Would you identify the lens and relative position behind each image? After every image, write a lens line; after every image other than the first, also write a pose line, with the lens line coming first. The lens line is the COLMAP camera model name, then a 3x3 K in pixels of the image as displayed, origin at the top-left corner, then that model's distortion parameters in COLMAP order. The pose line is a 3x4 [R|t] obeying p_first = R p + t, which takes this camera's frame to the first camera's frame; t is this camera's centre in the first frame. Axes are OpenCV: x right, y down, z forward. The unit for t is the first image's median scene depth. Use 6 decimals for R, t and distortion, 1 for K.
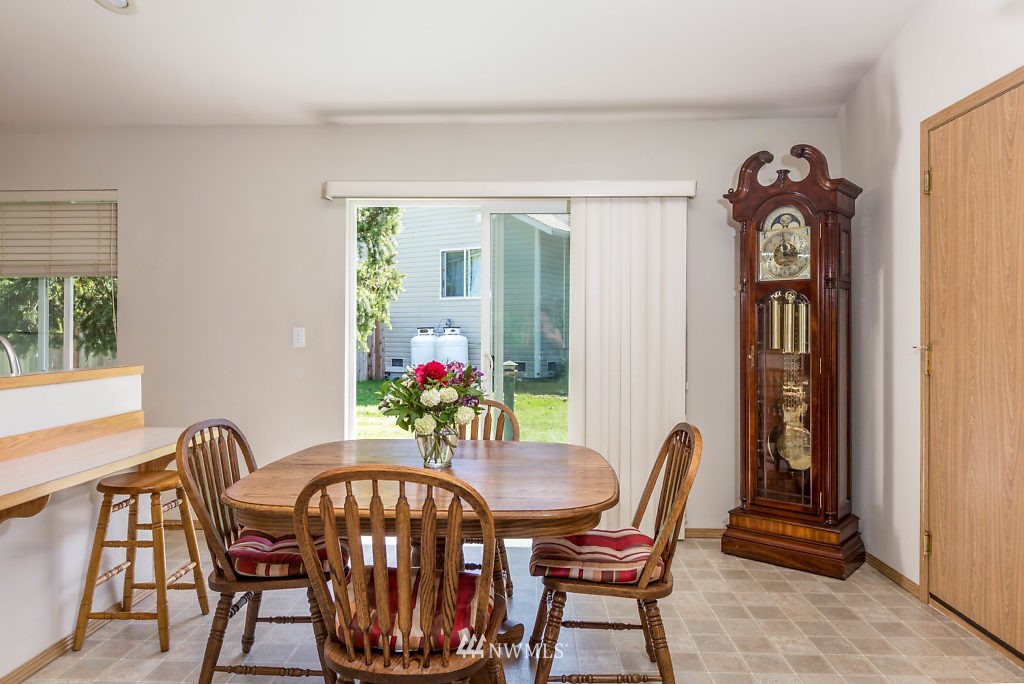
lens RADIAL K [[703.5, 0, 509.7], [0, 703.5, 335.0], [0, 0, 1]] dist [-0.003869, -0.000893]
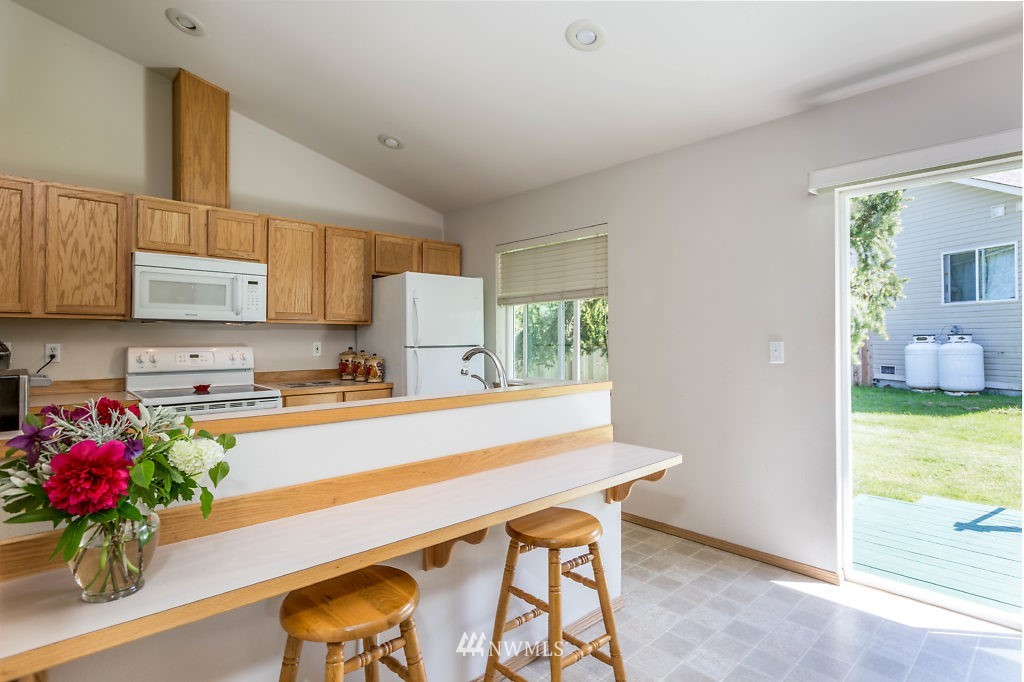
lens RADIAL K [[523.1, 0, 502.3], [0, 523.1, 331.8], [0, 0, 1]] dist [-0.004377, -0.000679]
pose [[0.707761, -0.013064, -0.706331, -0.045887], [0.001844, 0.999860, -0.016646, -0.008360], [0.706449, 0.010479, 0.707686, 0.169279]]
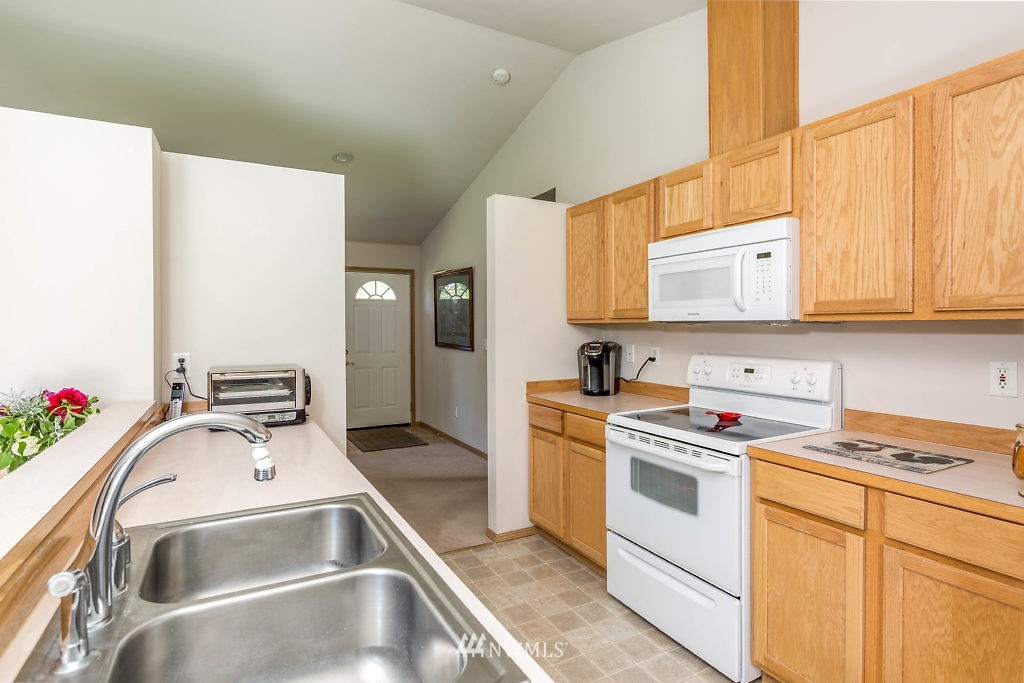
lens RADIAL K [[523.1, 0, 507.4], [0, 523.1, 329.0], [0, 0, 1]] dist [-0.004377, -0.000679]
pose [[-0.865557, 0.001687, -0.500808, -0.317531], [-0.000303, 0.999992, 0.003893, -0.024738], [0.500811, 0.003521, -0.865549, 0.574791]]
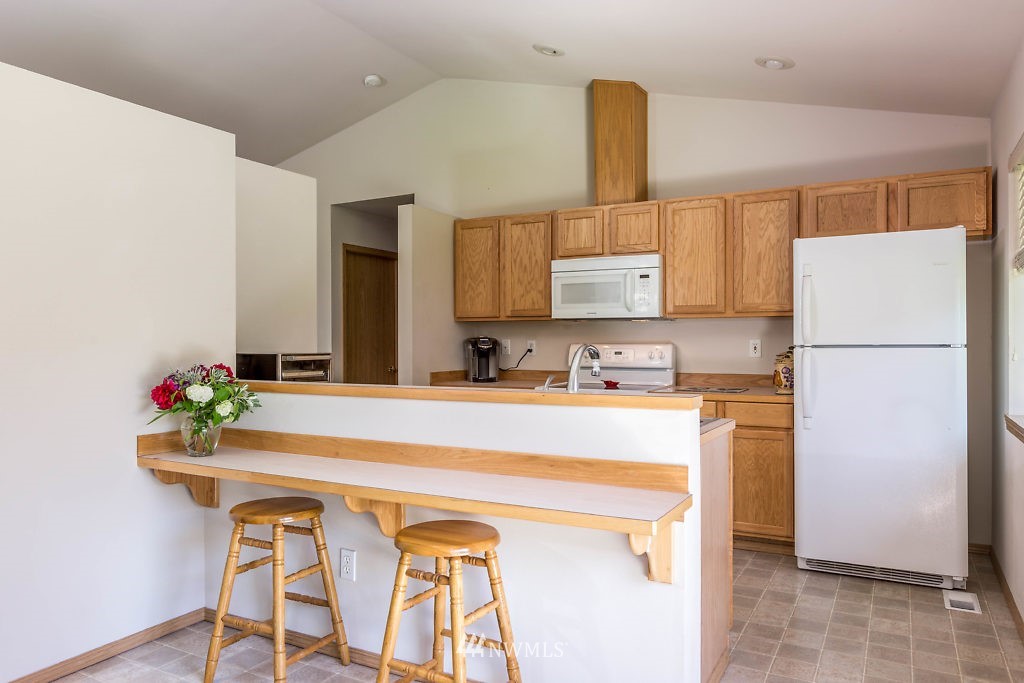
lens RADIAL K [[719.1, 0, 511.5], [0, 719.1, 337.9], [0, 0, 1]] dist [0.003886, -0.001361]
pose [[-0.450942, -0.003533, -0.892546, 0.077482], [0.000730, 0.999990, -0.004327, -0.005421], [0.892553, -0.002603, -0.450935, 0.576660]]
